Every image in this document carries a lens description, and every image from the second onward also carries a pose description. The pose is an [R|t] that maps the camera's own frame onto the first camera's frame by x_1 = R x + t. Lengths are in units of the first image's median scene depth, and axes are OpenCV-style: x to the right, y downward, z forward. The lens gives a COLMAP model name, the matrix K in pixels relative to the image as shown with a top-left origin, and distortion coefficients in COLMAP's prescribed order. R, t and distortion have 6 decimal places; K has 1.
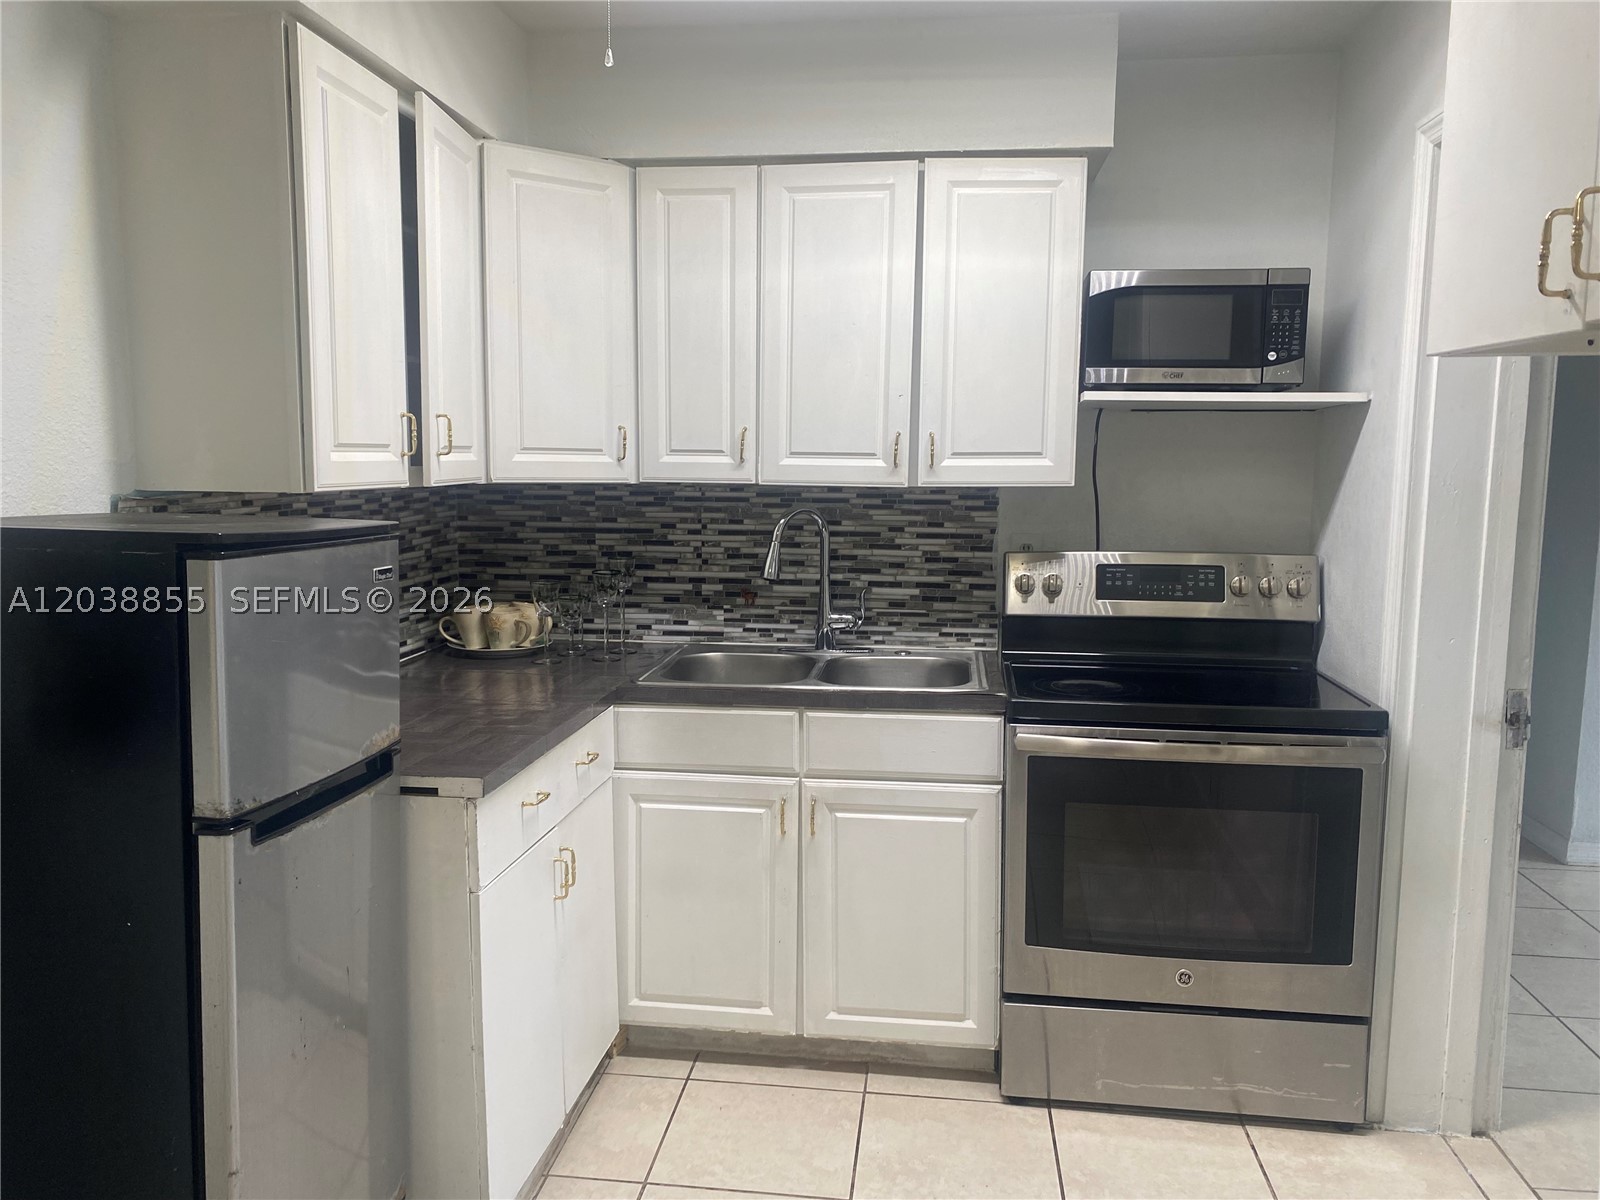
lens RADIAL K [[1206.5, 0, 798.0], [0, 1206.5, 601.4], [0, 0, 1]] dist [0.004728, -0.029642]
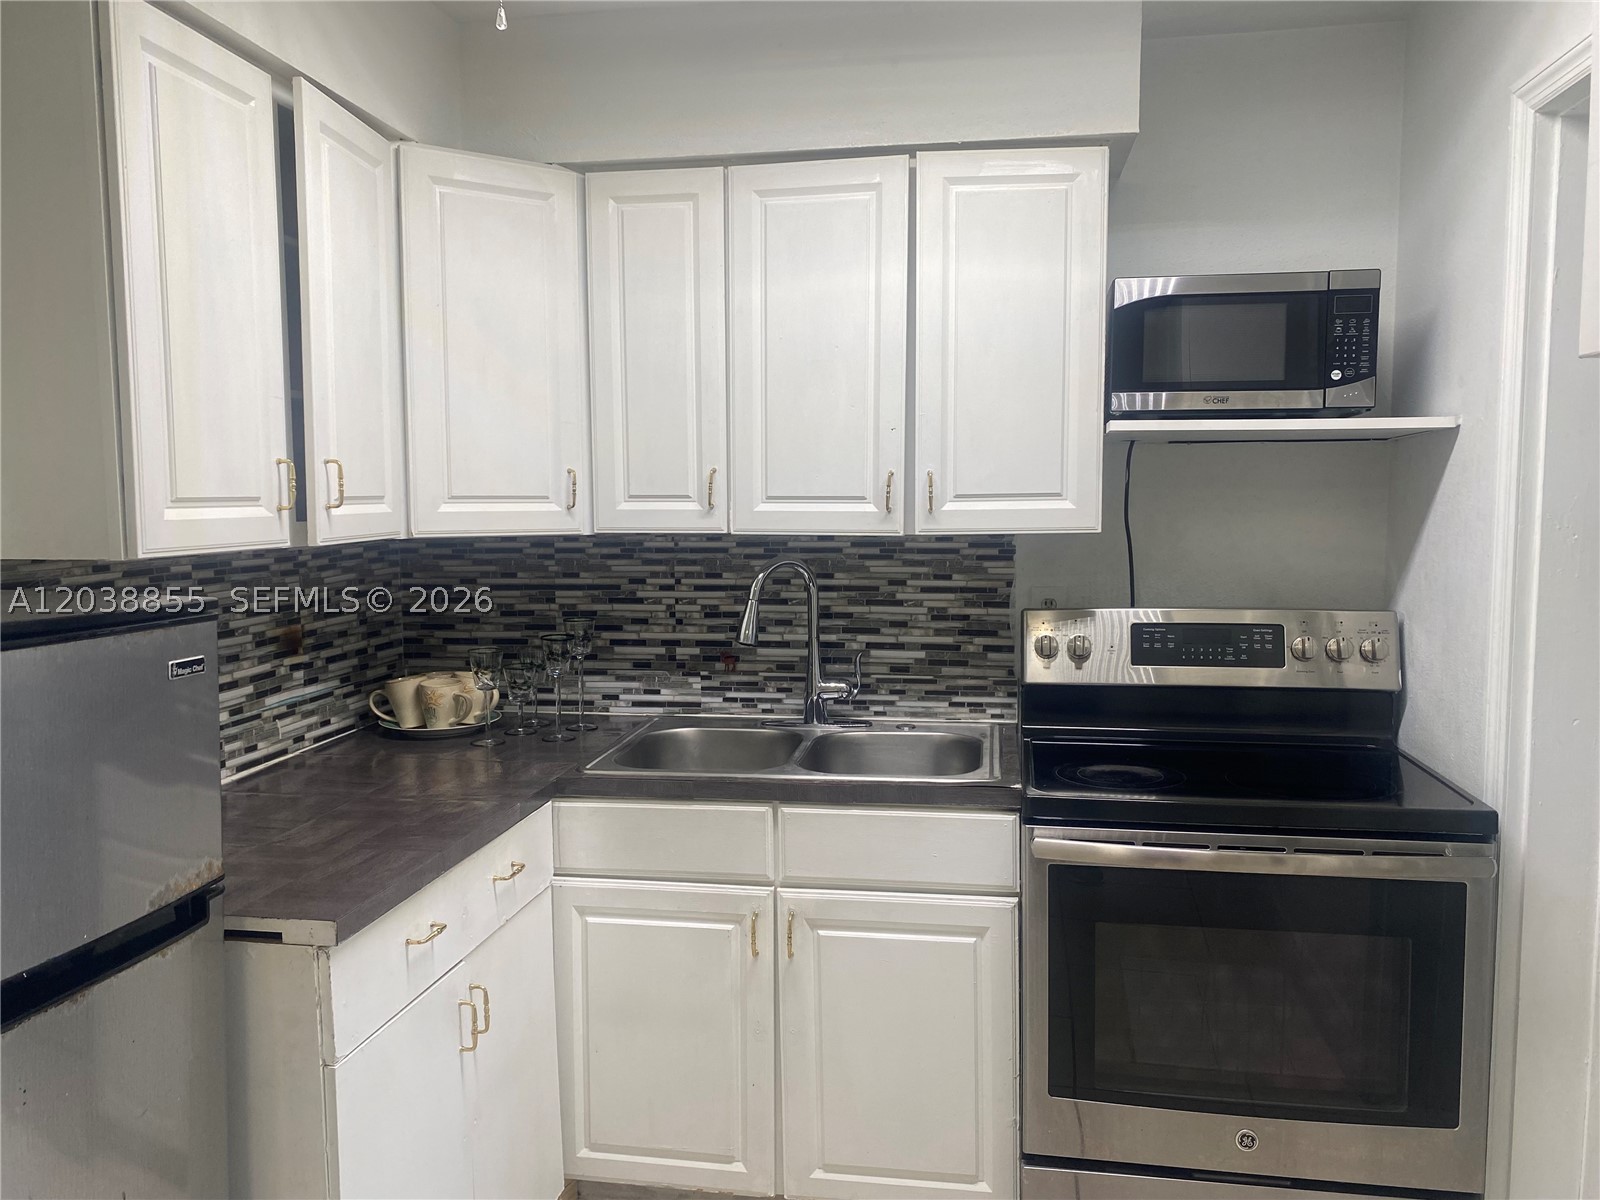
lens RADIAL K [[1206.5, 0, 798.5], [0, 1206.5, 588.7], [0, 0, 1]] dist [0.004728, -0.029642]
pose [[0.999286, -0.010600, -0.036262, 0.049544], [0.009117, 0.999124, -0.040842, -0.024718], [0.036663, 0.040482, 0.998507, 0.157135]]
